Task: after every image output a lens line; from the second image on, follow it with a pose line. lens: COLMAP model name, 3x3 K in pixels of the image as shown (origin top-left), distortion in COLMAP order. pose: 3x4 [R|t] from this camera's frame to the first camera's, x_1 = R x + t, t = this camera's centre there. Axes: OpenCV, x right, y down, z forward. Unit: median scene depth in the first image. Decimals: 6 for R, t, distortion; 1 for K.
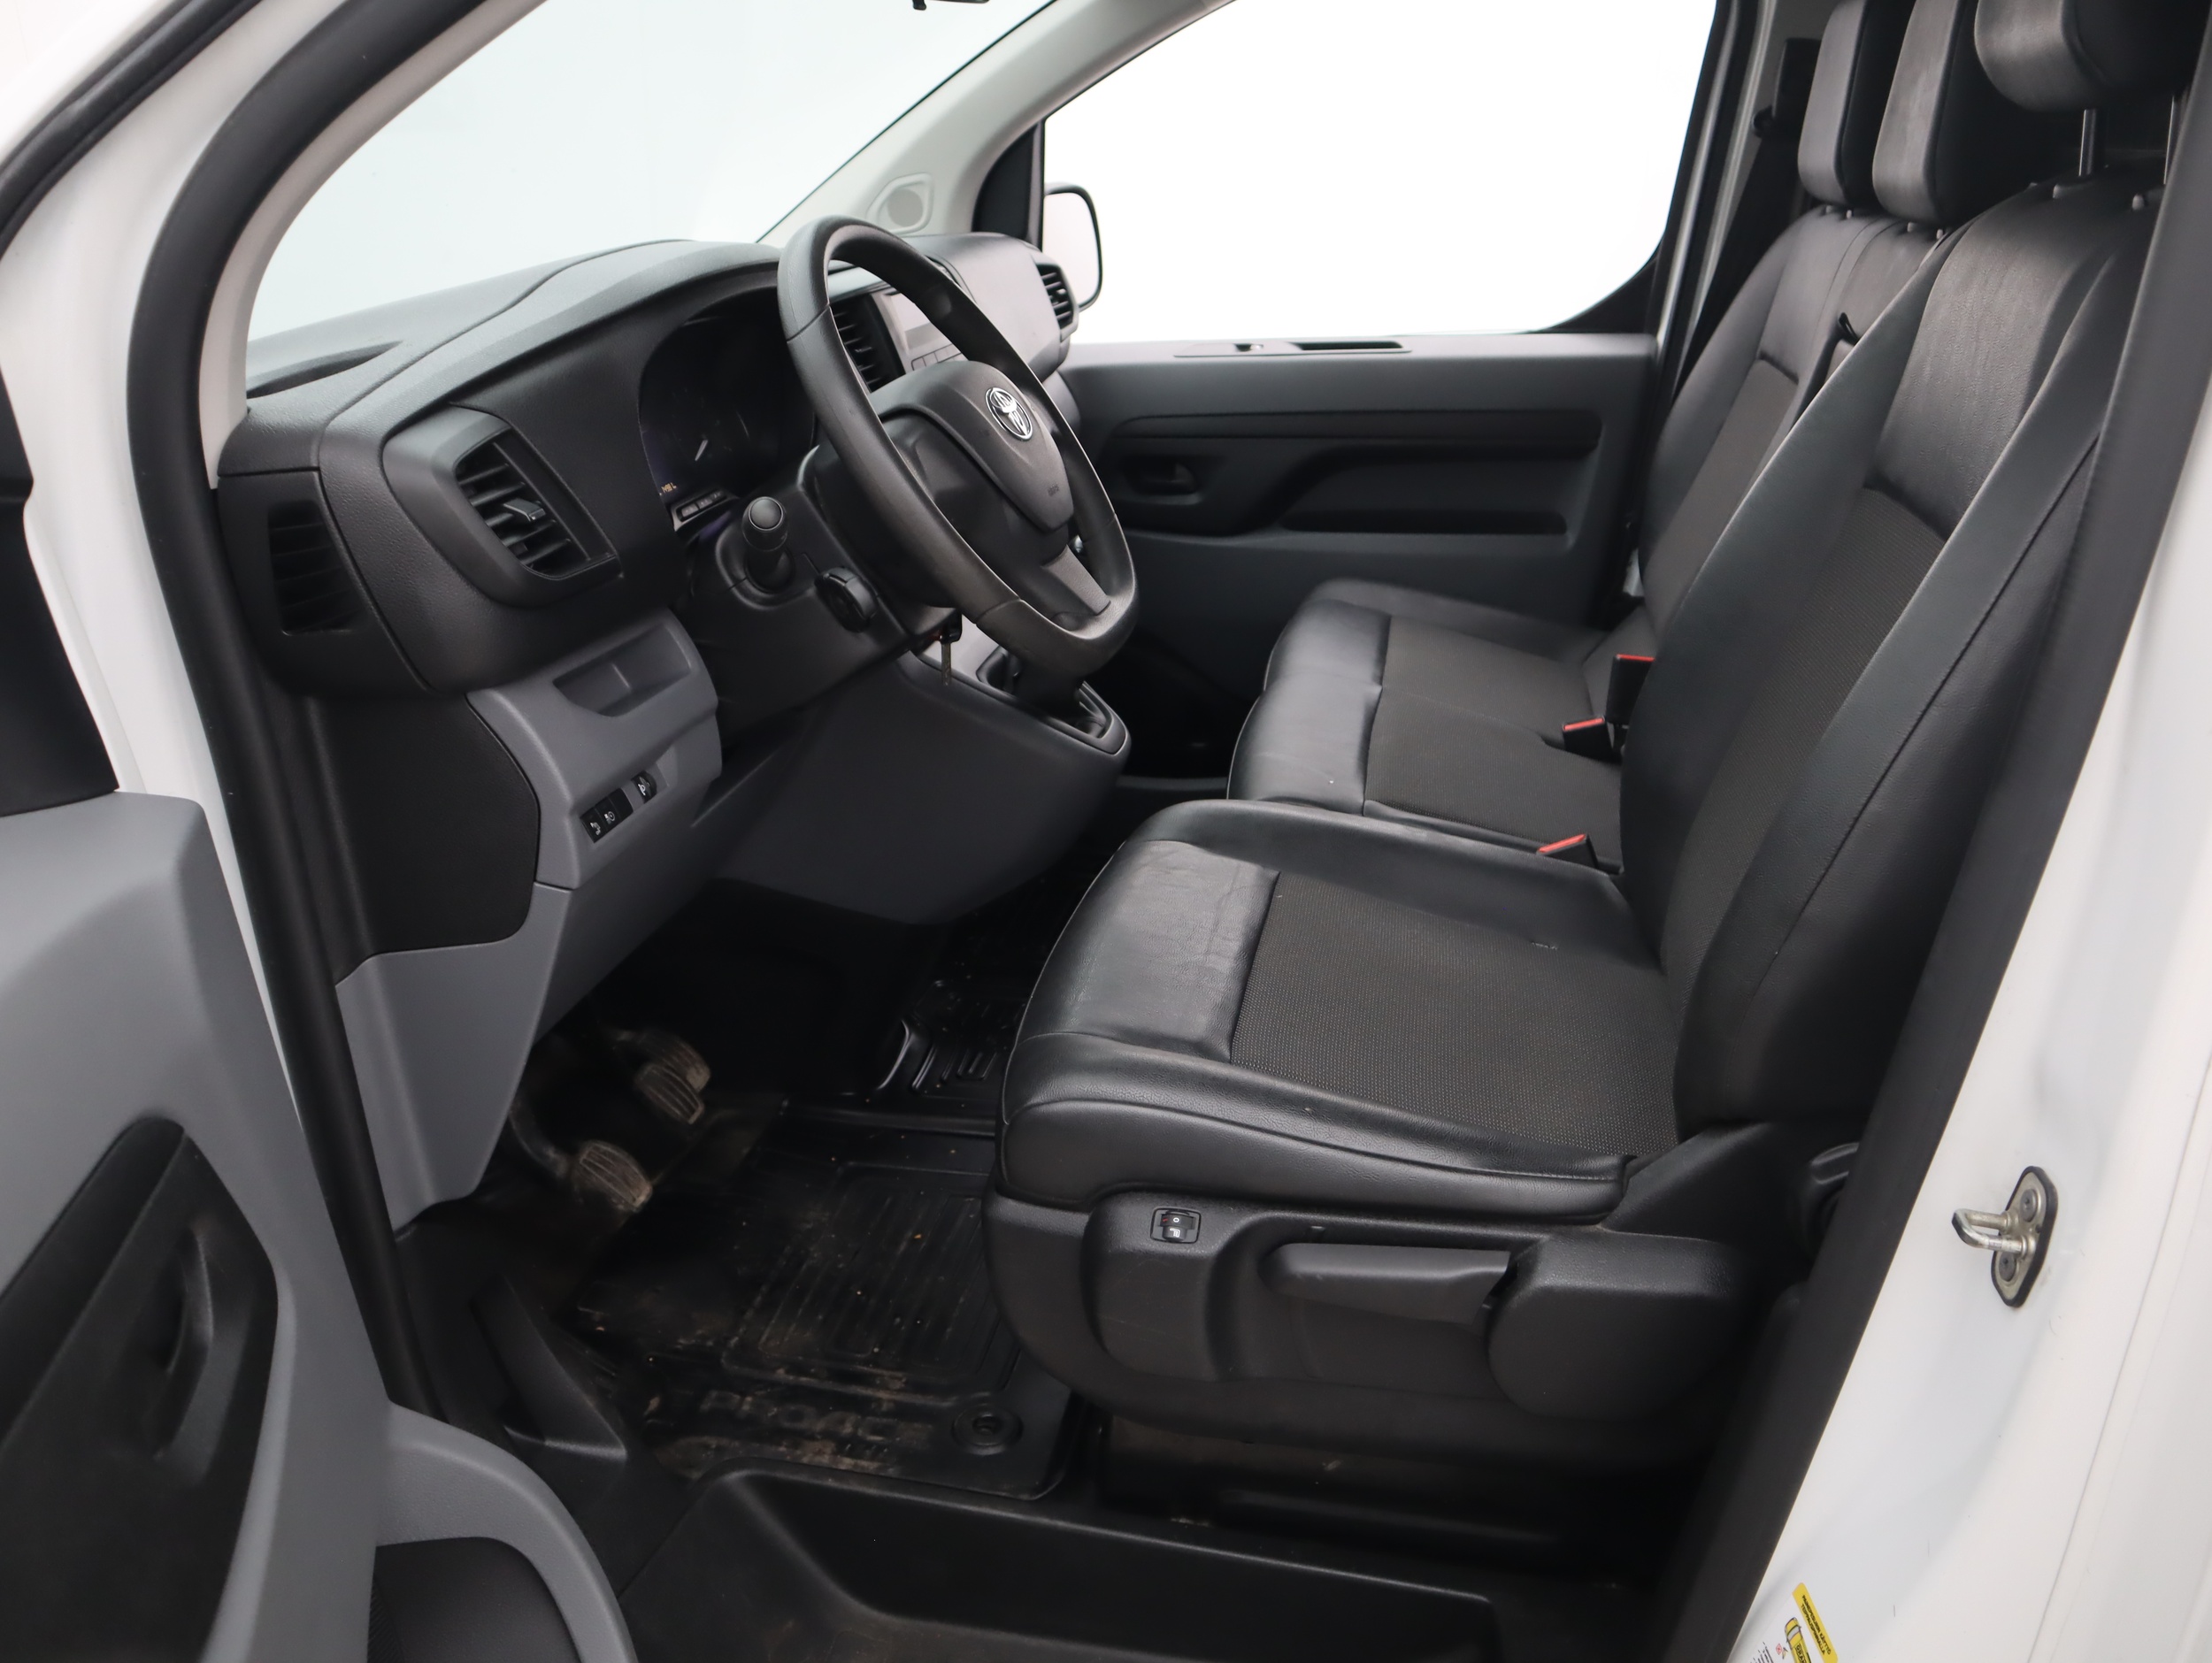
lens RADIAL K [[1503.4, 0, 1106.0], [0, 1503.4, 831.5], [0, 0, 1]] dist [-0.002821, -0.002404]
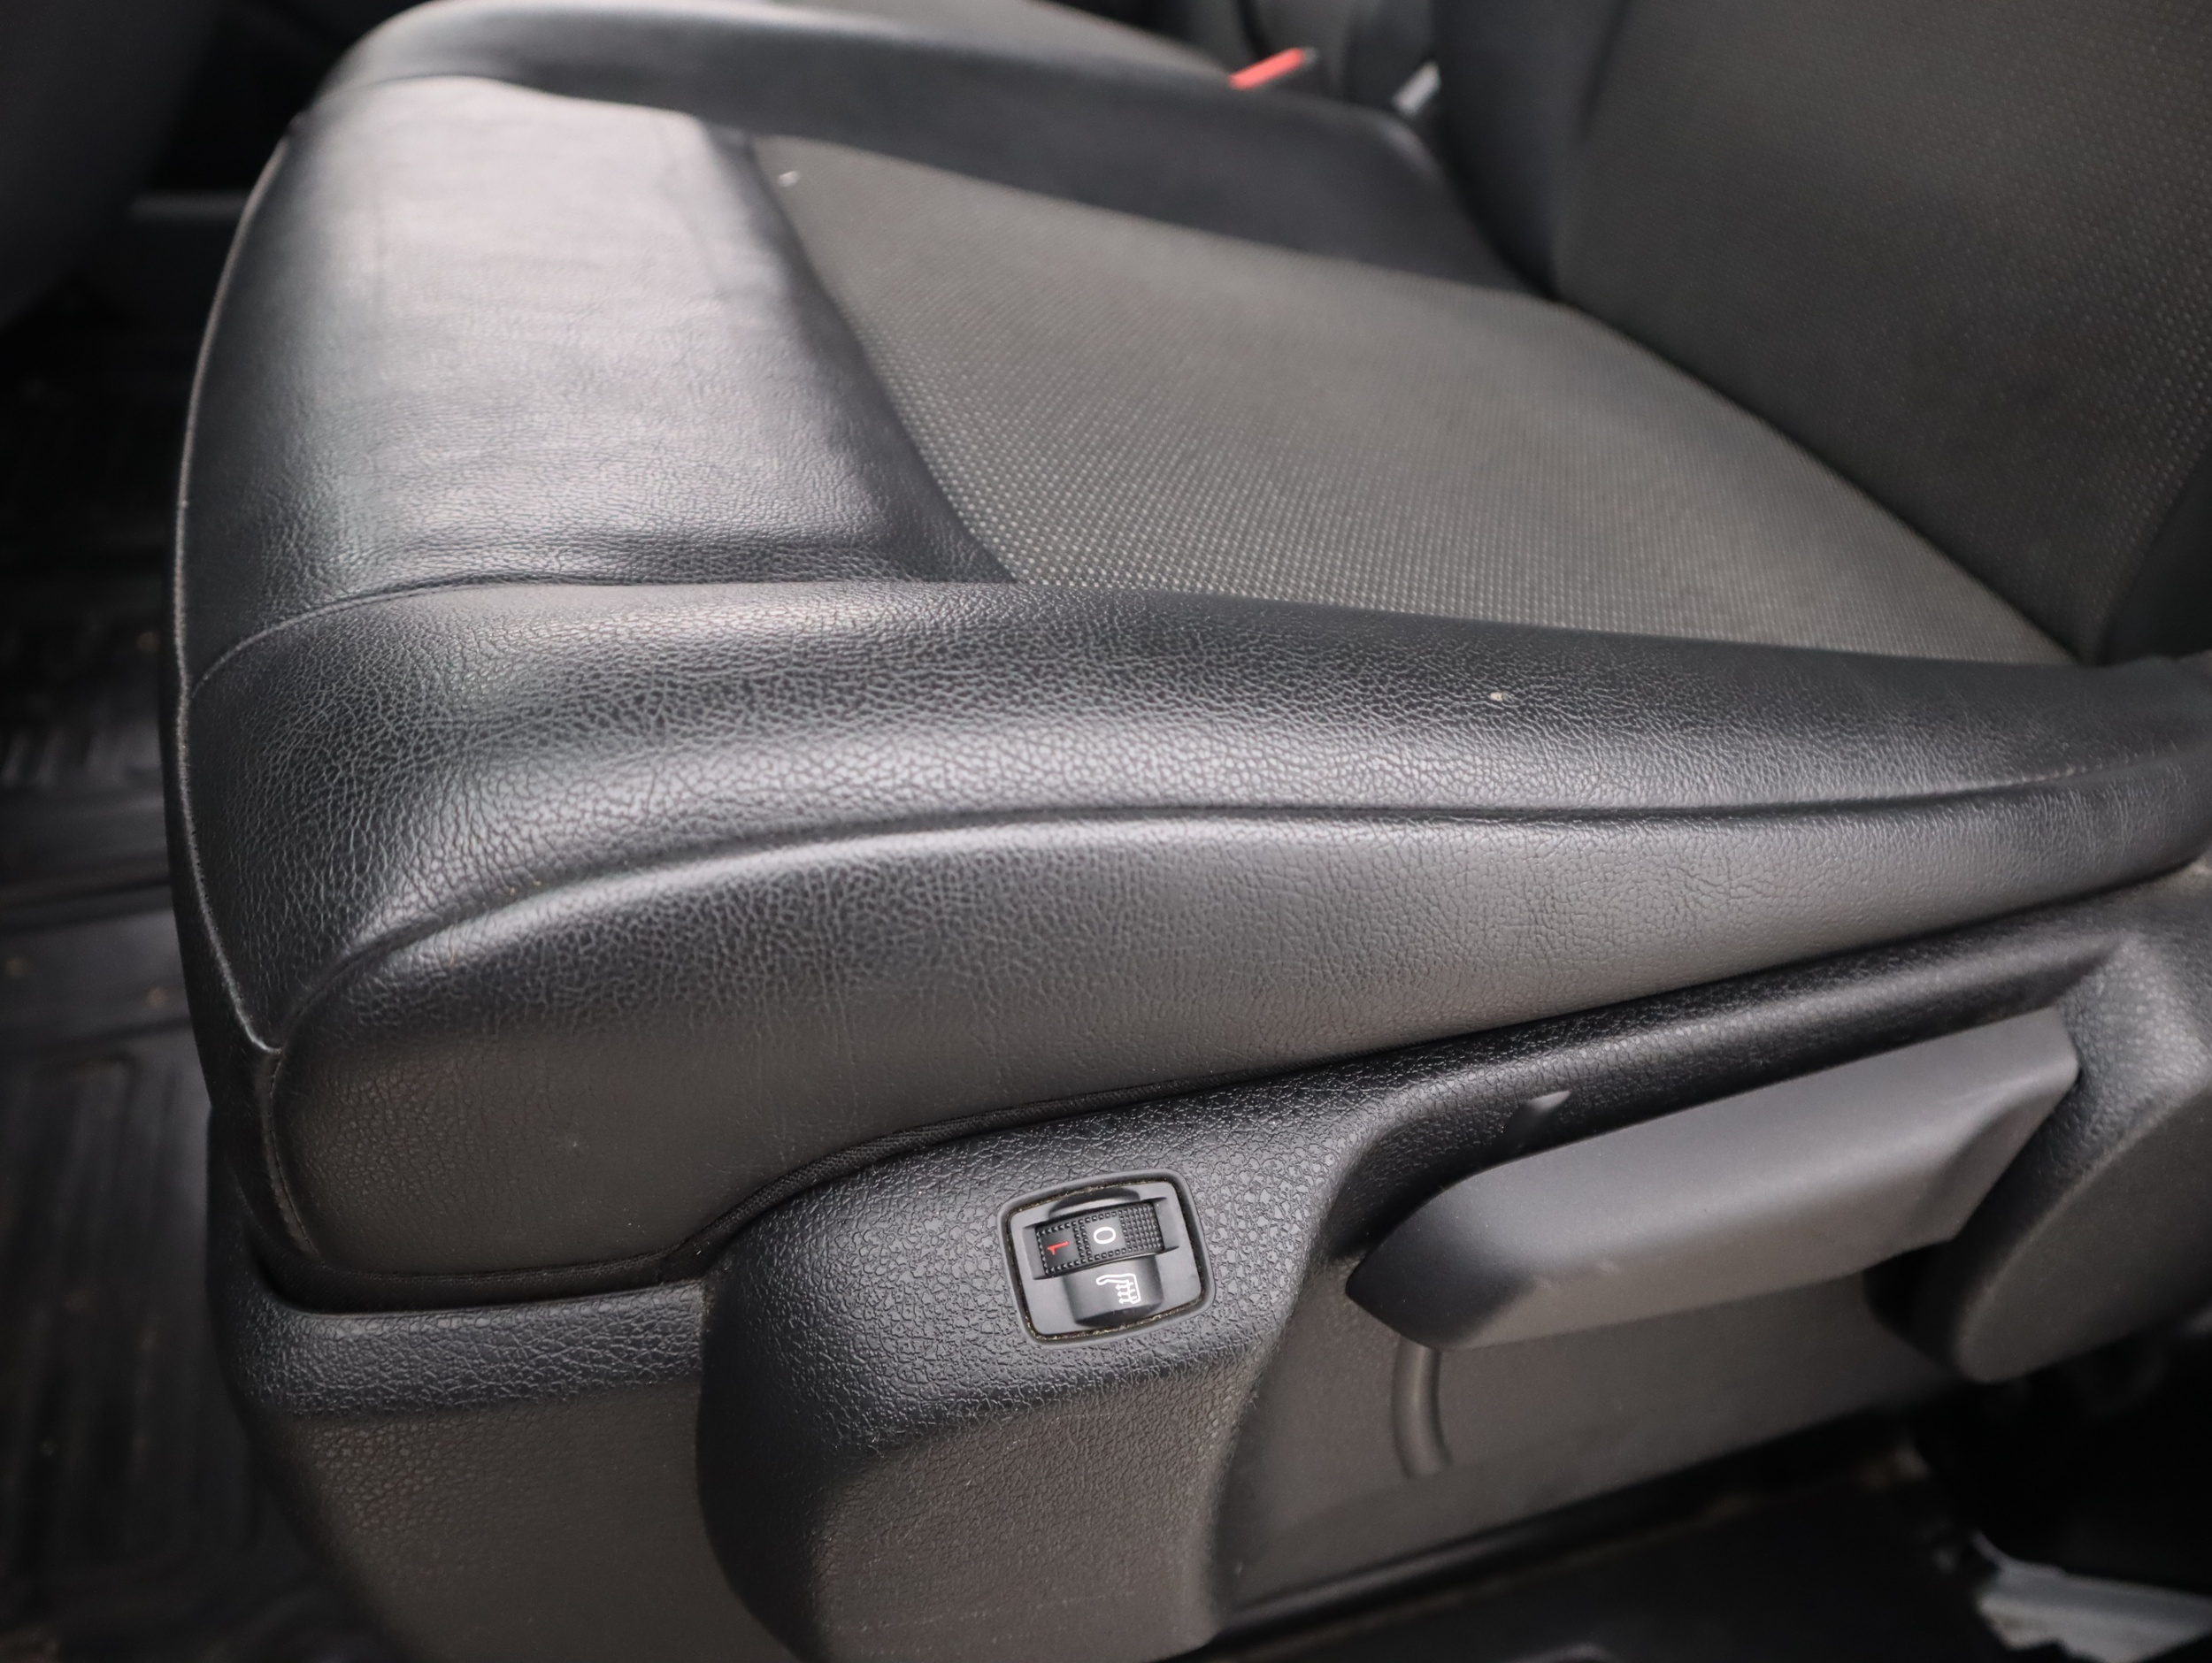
lens RADIAL K [[1503.4, 0, 1106.0], [0, 1503.4, 831.5], [0, 0, 1]] dist [-0.002821, -0.002404]
pose [[0.842684, -0.242856, 0.480525, -0.058911], [0.083362, 0.940581, 0.329178, 0.106138], [-0.531915, -0.237336, 0.812858, 0.788755]]
